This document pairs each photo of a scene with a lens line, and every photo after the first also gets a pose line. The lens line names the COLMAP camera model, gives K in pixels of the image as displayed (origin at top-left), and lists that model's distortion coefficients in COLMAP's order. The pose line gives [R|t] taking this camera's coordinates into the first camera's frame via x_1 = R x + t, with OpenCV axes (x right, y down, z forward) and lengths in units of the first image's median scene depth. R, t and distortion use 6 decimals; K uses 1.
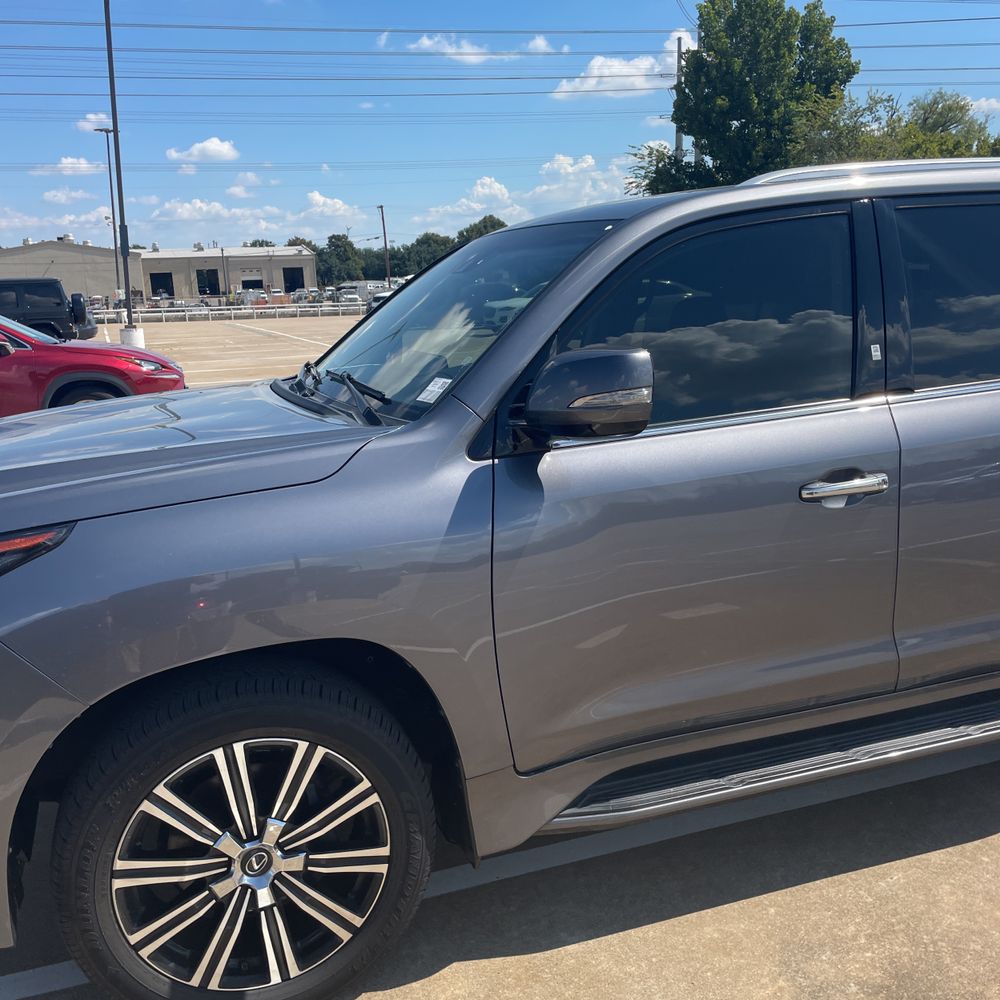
lens RADIAL K [[1015.7, 0, 500.0], [0, 1015.7, 500.0], [0, 0, 1]] dist [0.091181, -0.136502]
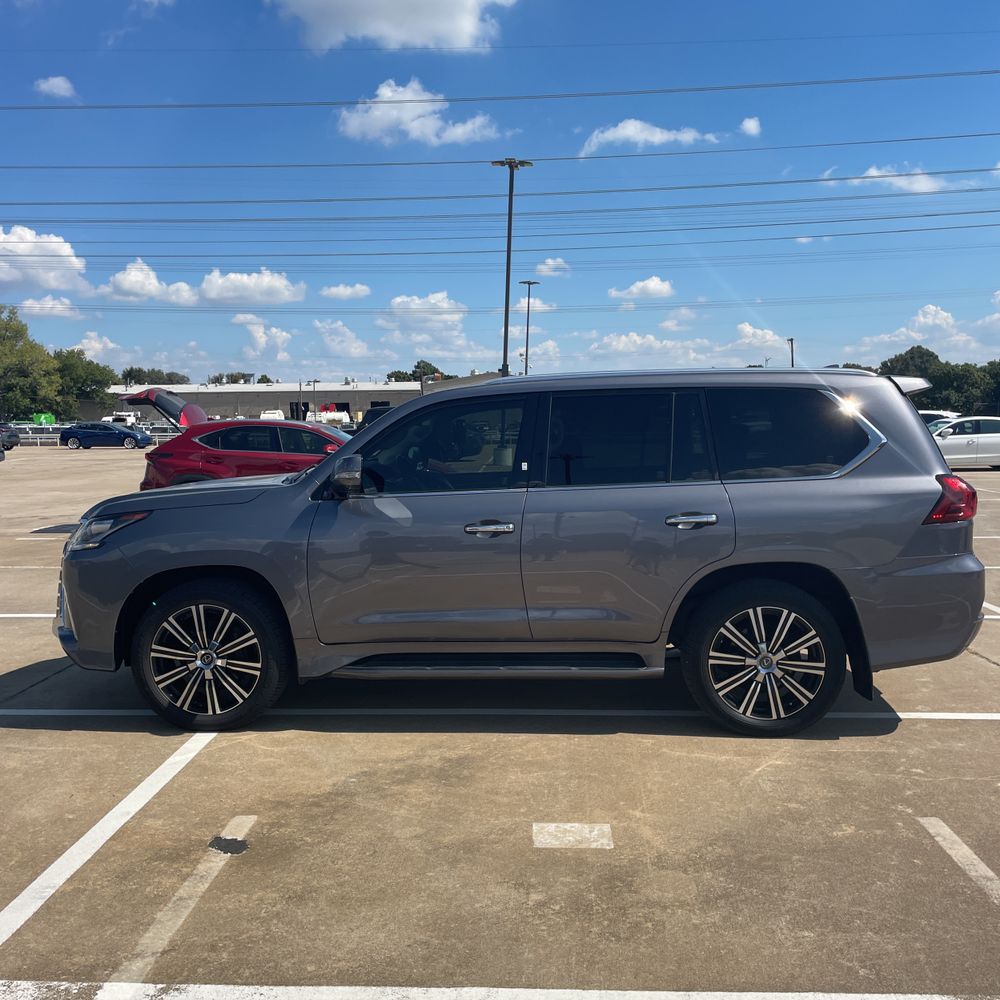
lens RADIAL K [[1015.7, 0, 500.0], [0, 1015.7, 500.0], [0, 0, 1]] dist [0.091181, -0.136502]
pose [[0.919668, 0.056768, -0.388571, 0.085119], [-0.103614, 0.989510, -0.100670, 0.010153], [0.378780, 0.132845, 0.915903, -0.064126]]
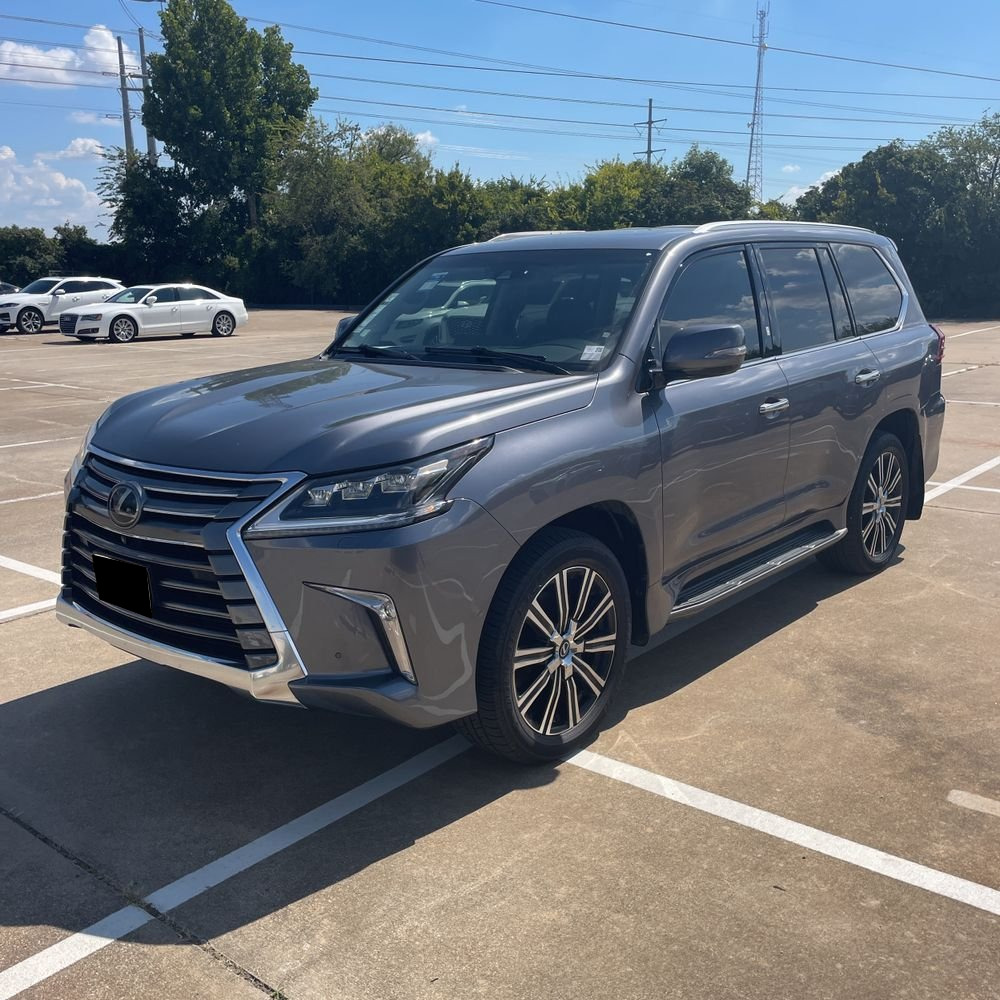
lens RADIAL K [[1015.7, 0, 500.0], [0, 1015.7, 500.0], [0, 0, 1]] dist [0.091181, -0.136502]
pose [[0.862803, -0.082823, 0.498710, -0.070890], [0.086951, 0.996100, 0.014996, 0.006062], [-0.498007, 0.030425, 0.866639, -0.020511]]
